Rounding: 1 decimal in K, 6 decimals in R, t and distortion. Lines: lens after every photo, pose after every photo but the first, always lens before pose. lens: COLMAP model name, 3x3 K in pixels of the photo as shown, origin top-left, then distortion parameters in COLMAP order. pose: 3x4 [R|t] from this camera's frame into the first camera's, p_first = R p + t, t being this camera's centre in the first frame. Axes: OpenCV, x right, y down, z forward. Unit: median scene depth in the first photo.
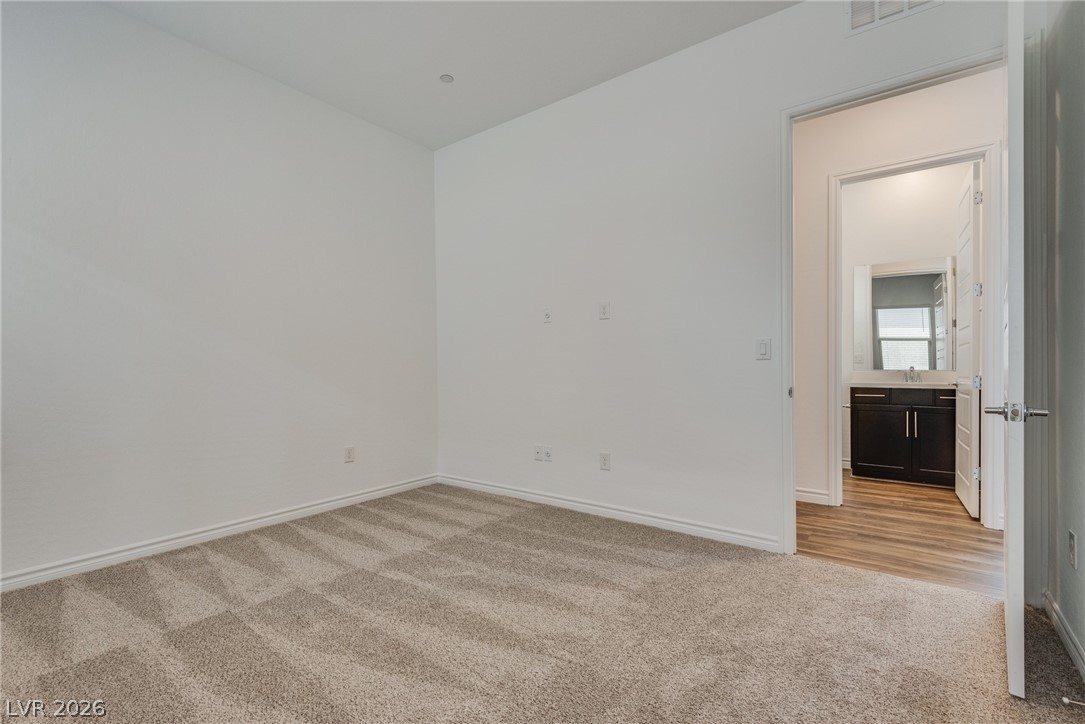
lens RADIAL K [[498.9, 0, 542.5], [0, 498.9, 362.0], [0, 0, 1]] dist [0.014924, -0.000596]
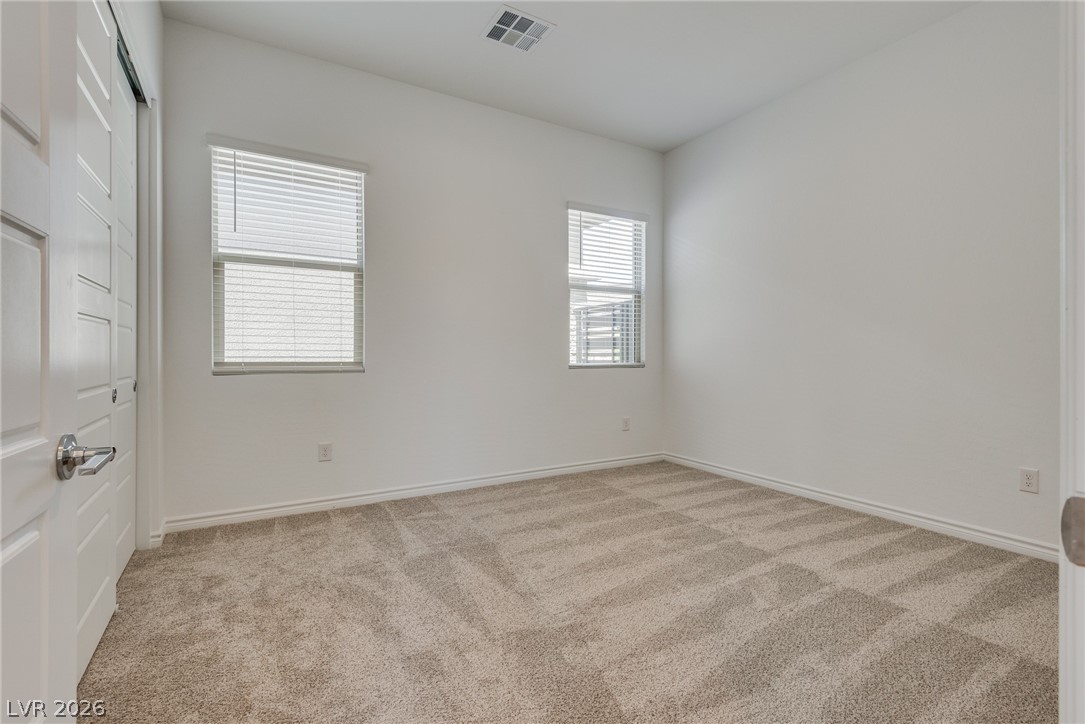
lens RADIAL K [[498.9, 0, 542.5], [0, 498.9, 362.0], [0, 0, 1]] dist [0.014924, -0.000596]
pose [[-0.387419, 0.020298, -0.921680, 0.724114], [0.009719, 0.999792, 0.017933, 0.008251], [0.921853, -0.002011, -0.387535, 0.961413]]
